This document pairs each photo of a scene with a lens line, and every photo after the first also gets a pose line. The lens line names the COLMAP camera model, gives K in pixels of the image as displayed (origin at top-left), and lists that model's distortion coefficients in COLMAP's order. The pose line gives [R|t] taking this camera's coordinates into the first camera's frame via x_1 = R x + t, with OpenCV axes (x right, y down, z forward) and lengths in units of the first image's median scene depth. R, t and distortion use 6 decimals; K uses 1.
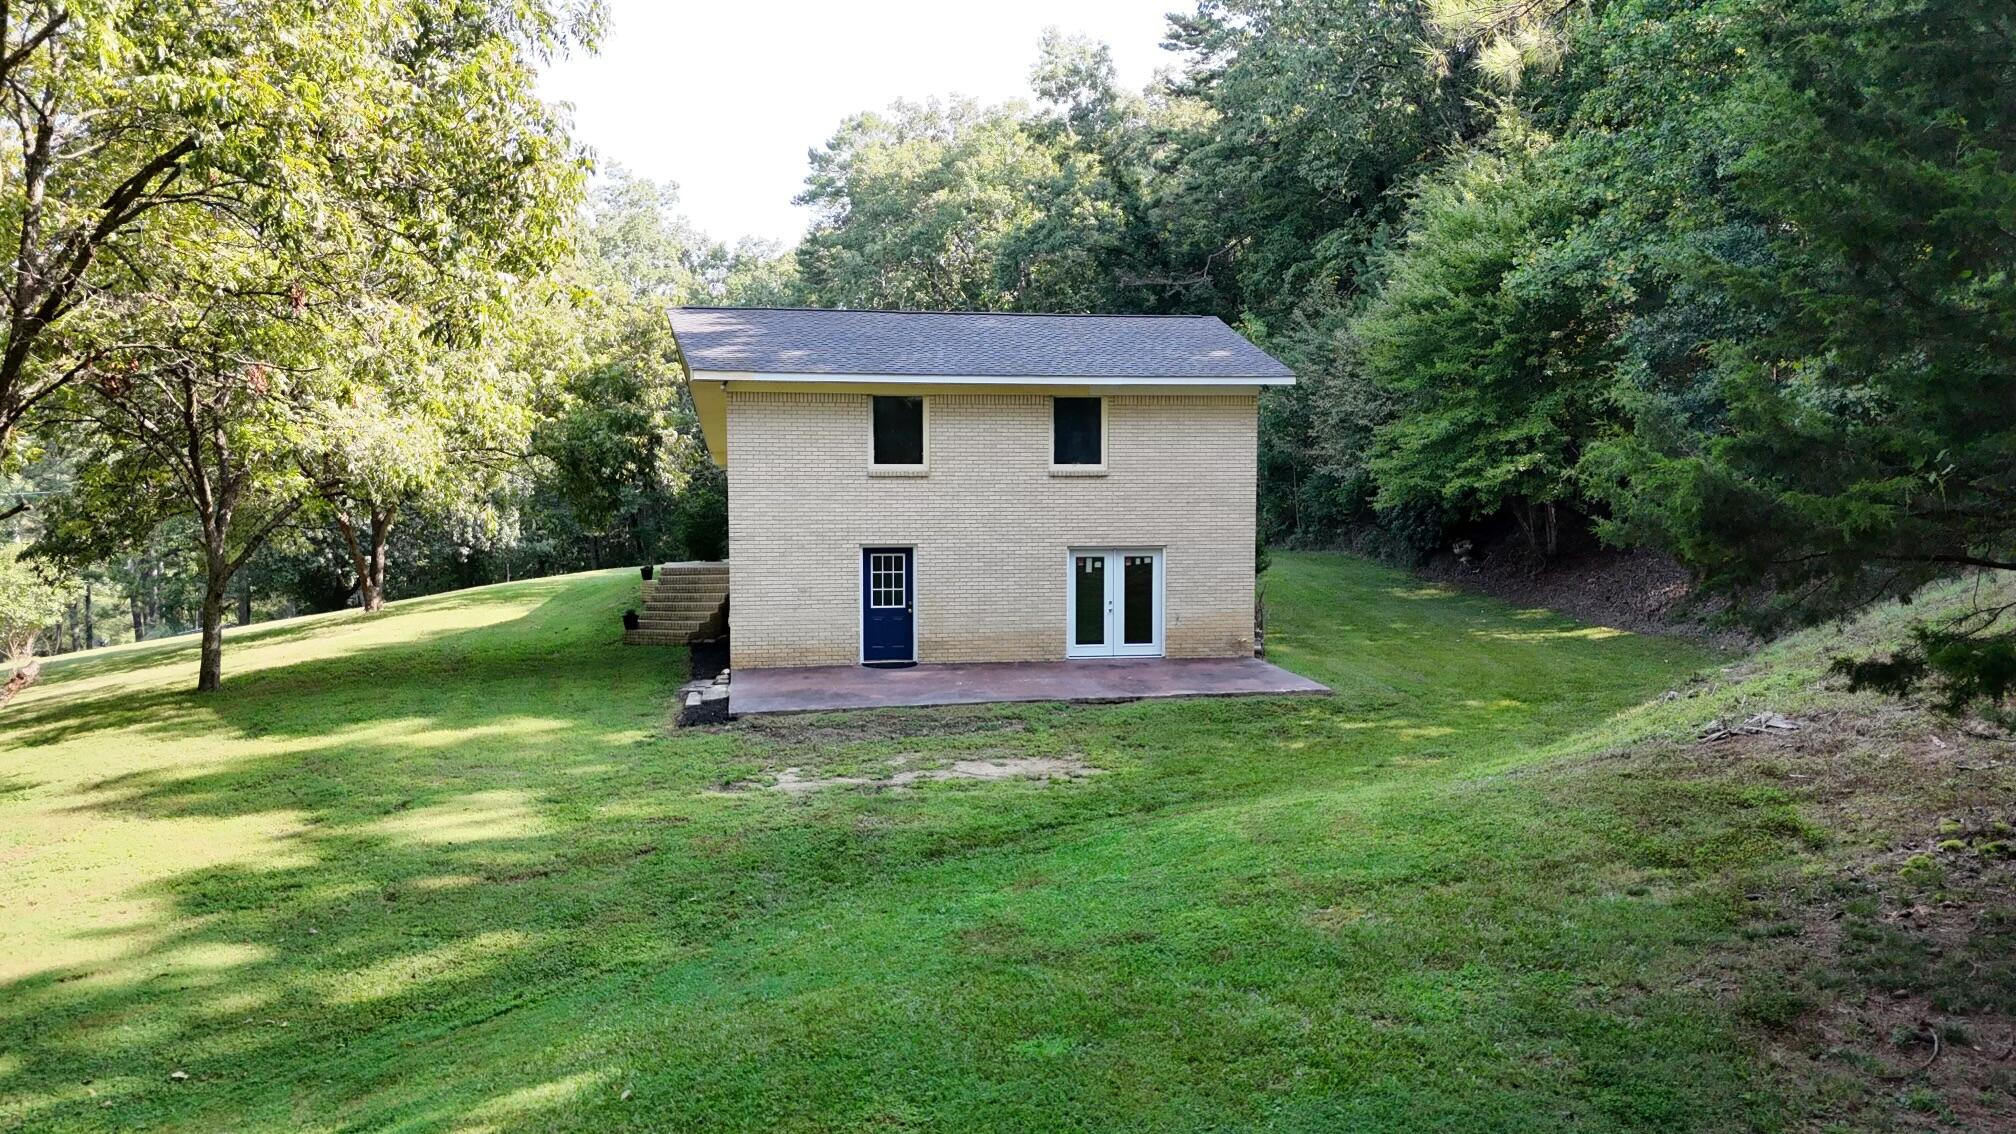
lens RADIAL K [[1425.8, 0, 1006.2], [0, 1425.8, 565.6], [0, 0, 1]] dist [0.011318, 0.001195]
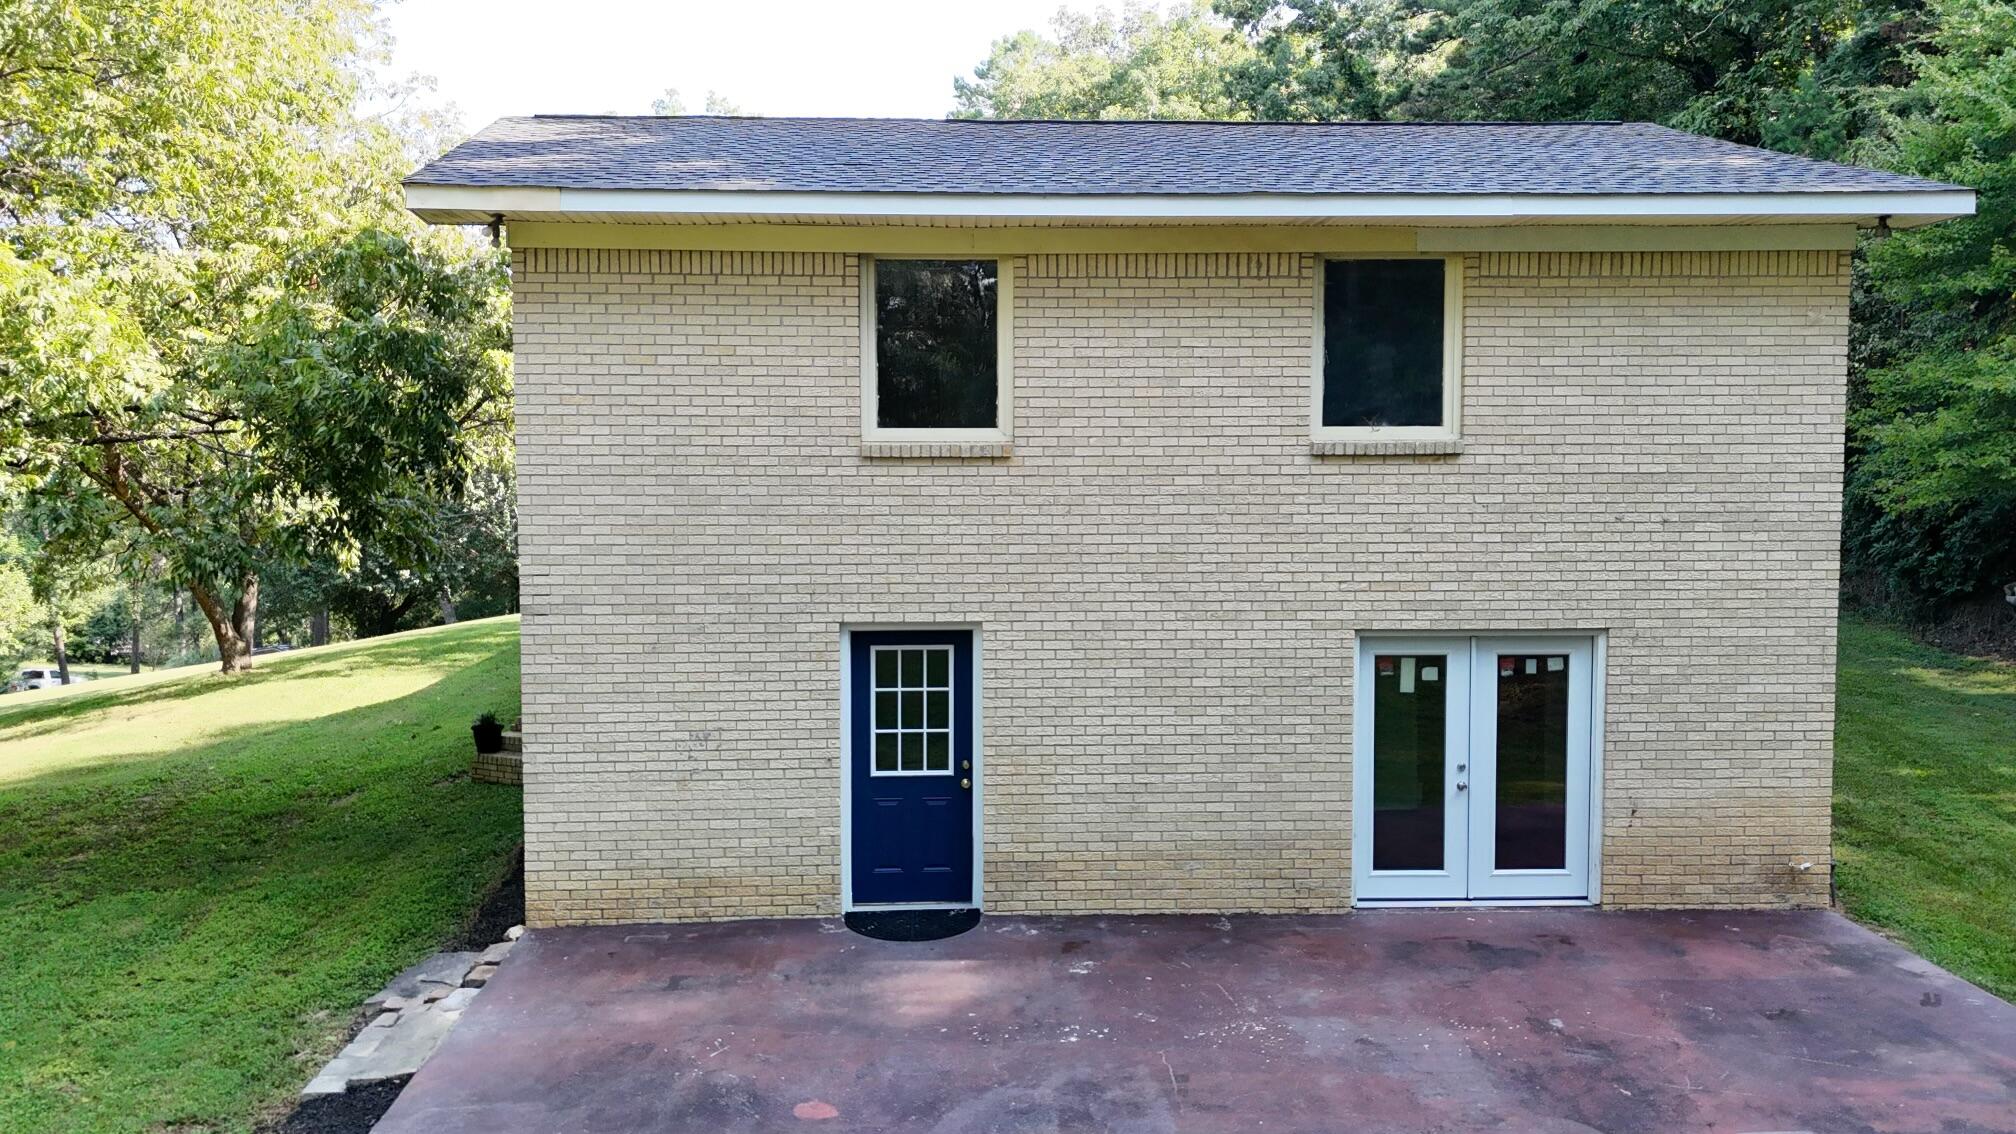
lens RADIAL K [[1425.8, 0, 1001.2], [0, 1425.8, 559.7], [0, 0, 1]] dist [0.011318, 0.001195]
pose [[0.991386, 0.005428, -0.130859, -0.003536], [-0.005845, 0.999979, -0.002798, -0.031405], [0.130841, 0.003539, 0.991397, 0.583472]]
